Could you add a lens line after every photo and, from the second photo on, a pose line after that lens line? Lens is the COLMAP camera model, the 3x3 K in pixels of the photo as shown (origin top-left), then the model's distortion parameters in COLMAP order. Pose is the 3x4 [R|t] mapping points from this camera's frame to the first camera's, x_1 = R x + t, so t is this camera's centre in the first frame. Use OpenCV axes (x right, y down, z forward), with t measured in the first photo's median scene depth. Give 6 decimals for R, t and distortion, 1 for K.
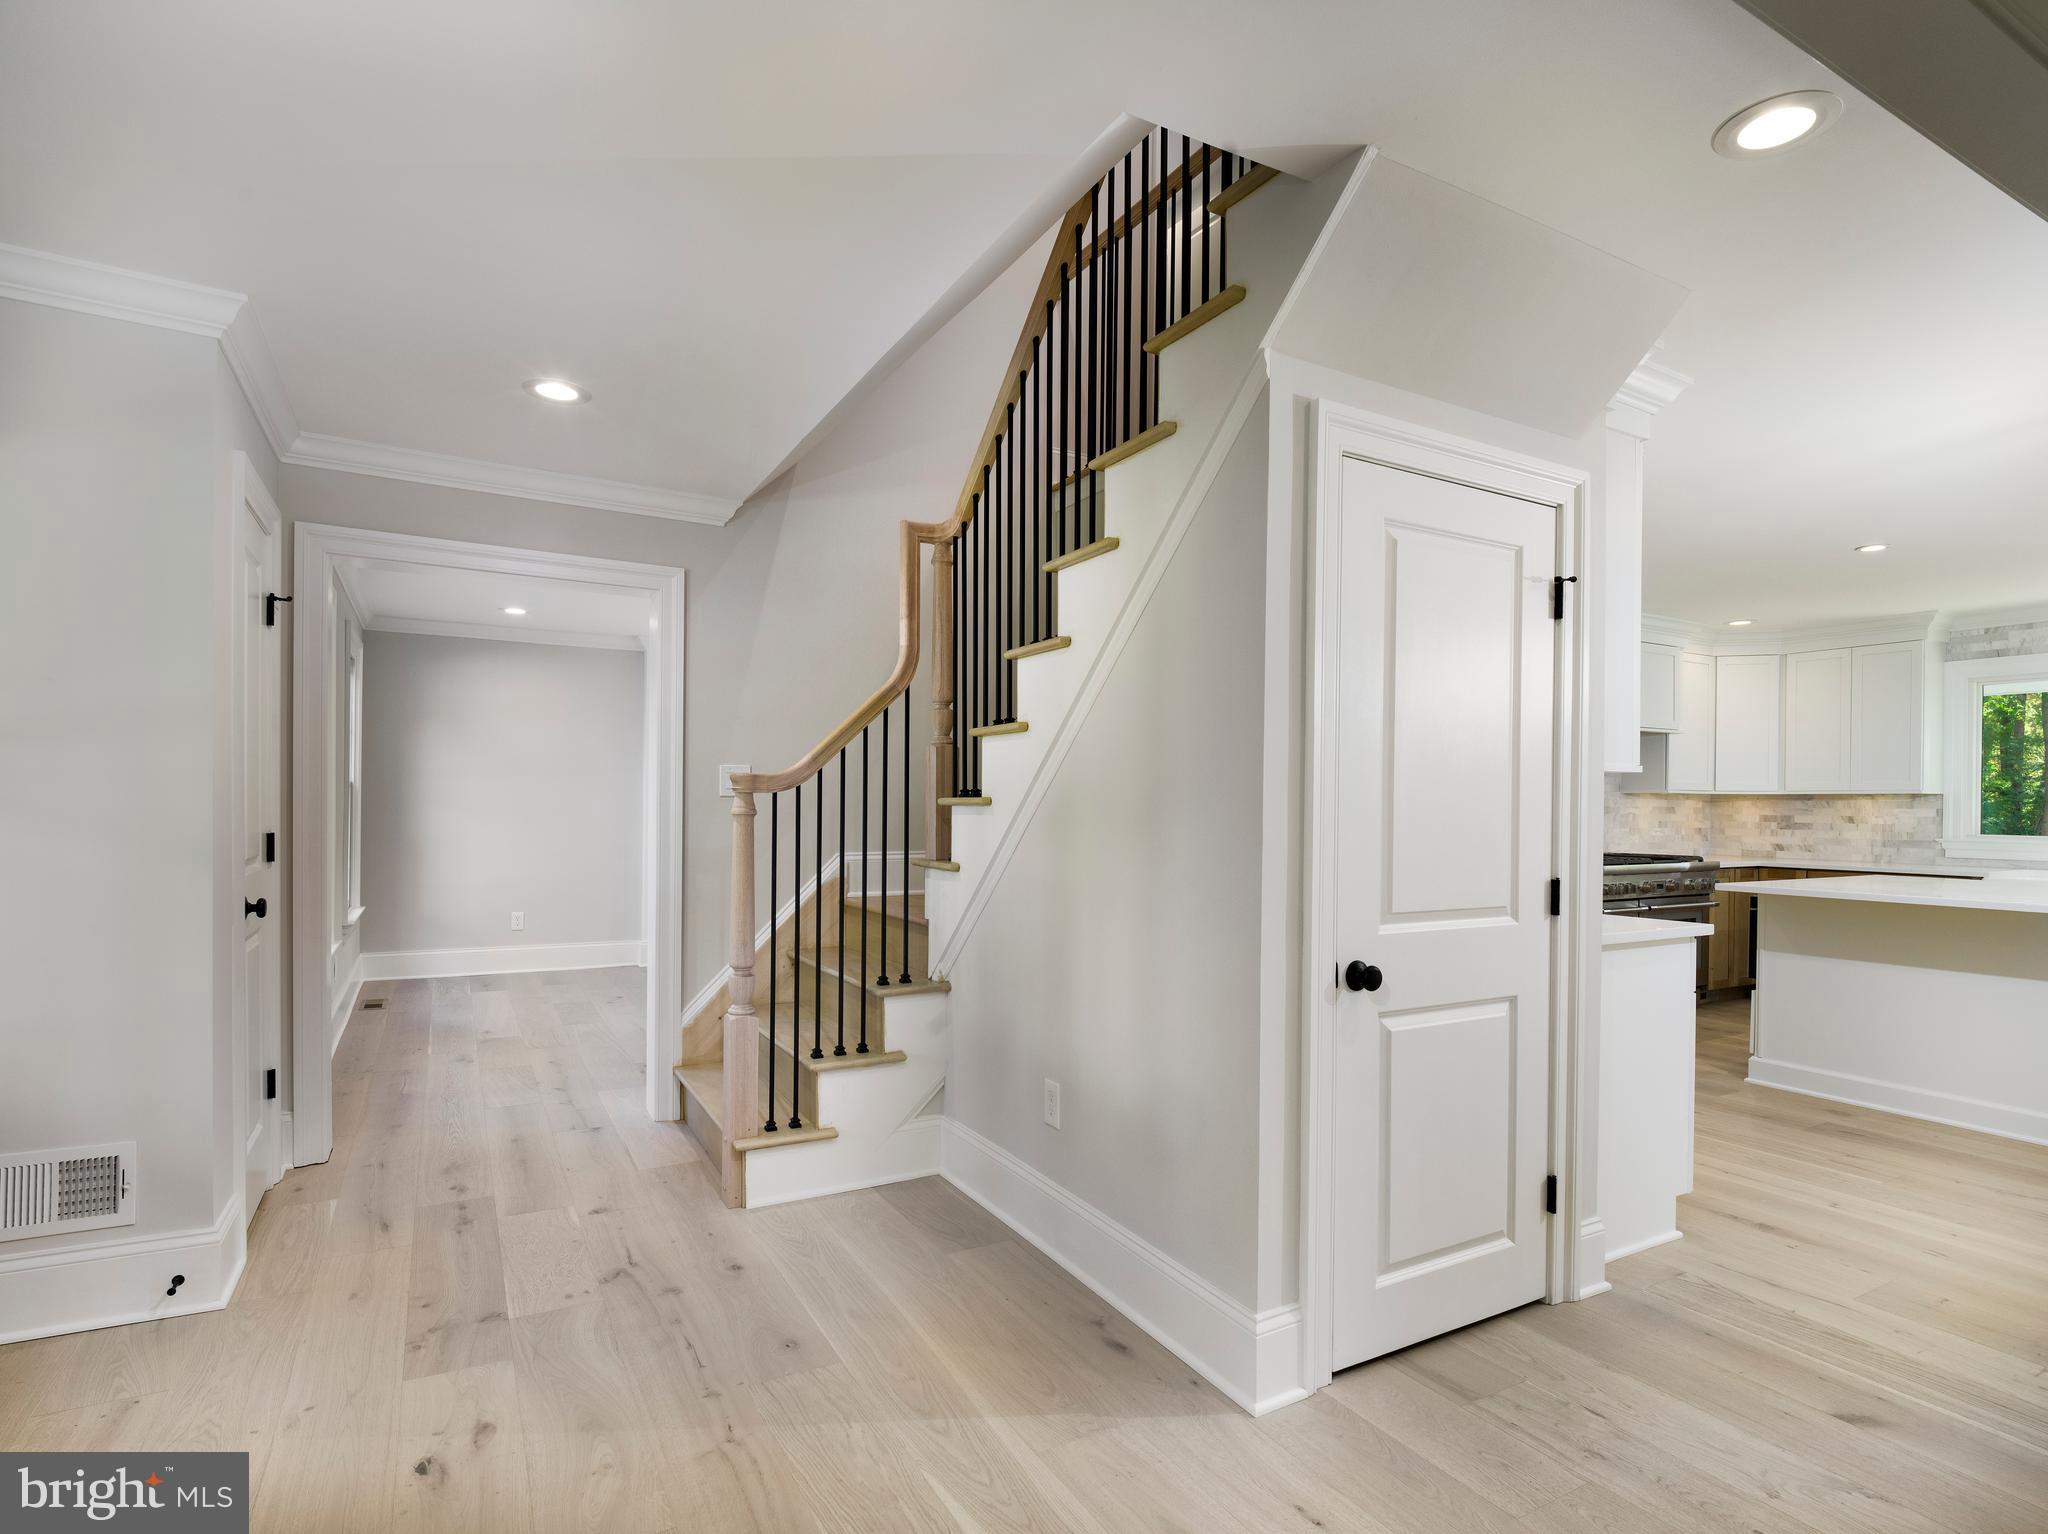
lens RADIAL K [[1042.1, 0, 1039.5], [0, 1042.1, 816.6], [0, 0, 1]] dist [-0.019009, 0.000234]
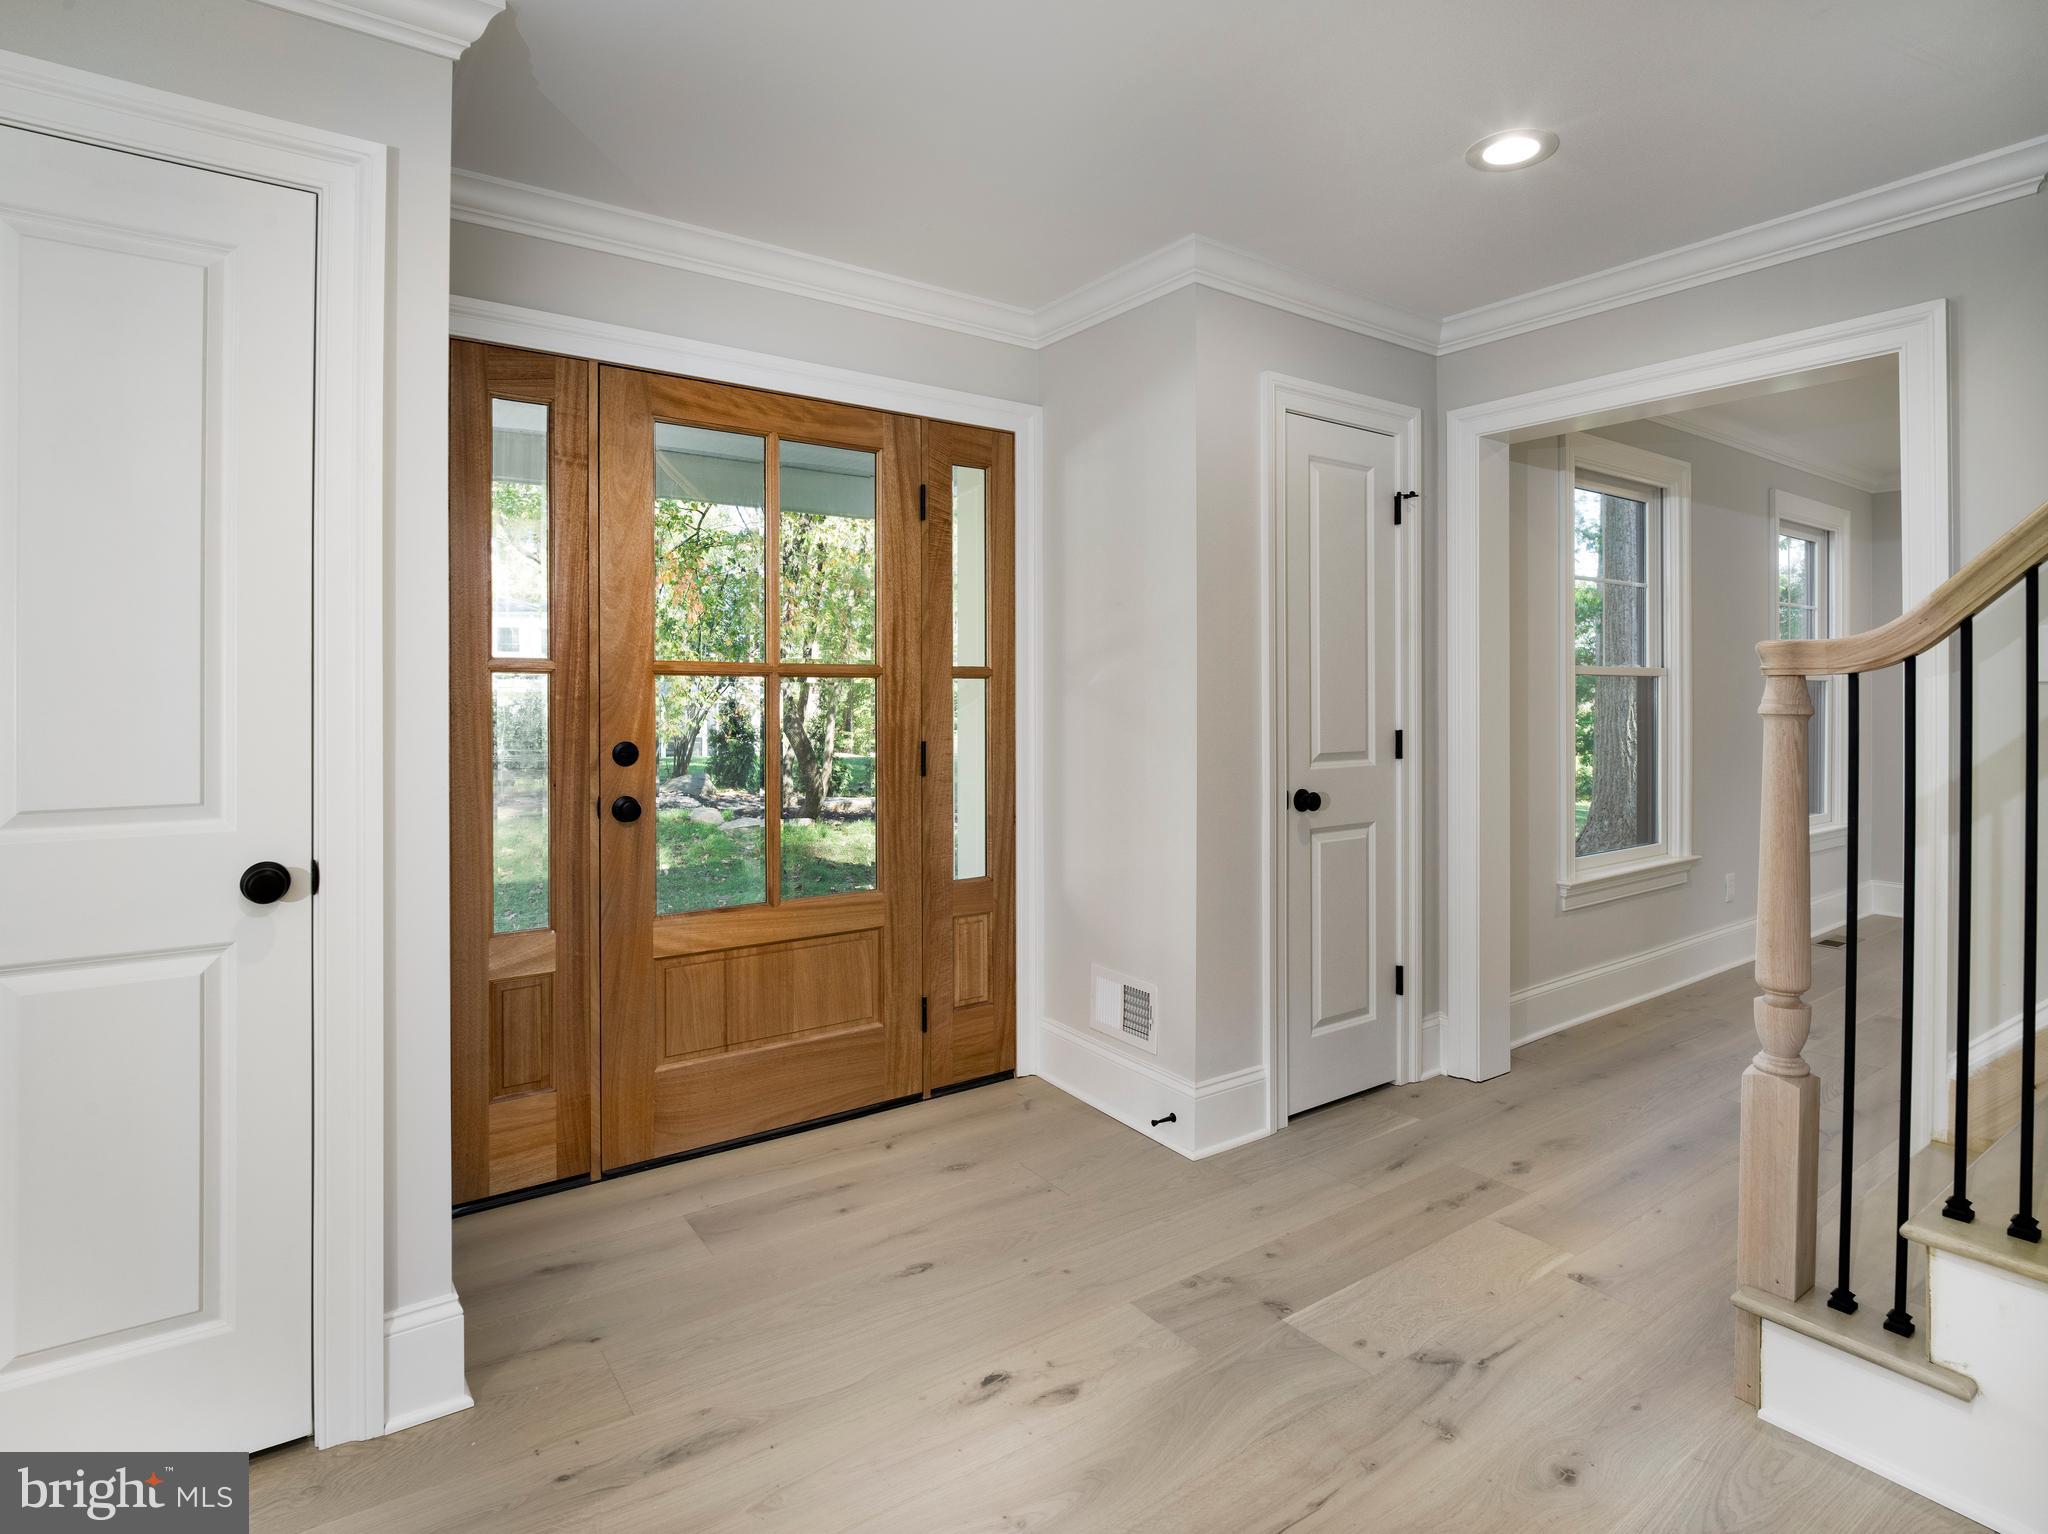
lens RADIAL K [[1042.1, 0, 1046.4], [0, 1042.1, 694.9], [0, 0, 1]] dist [-0.019009, 0.000234]
pose [[0.105734, -0.013568, -0.994302, 0.235854], [-0.007490, 0.999868, -0.014441, -0.001171], [0.994366, 0.008974, 0.105618, 0.567822]]
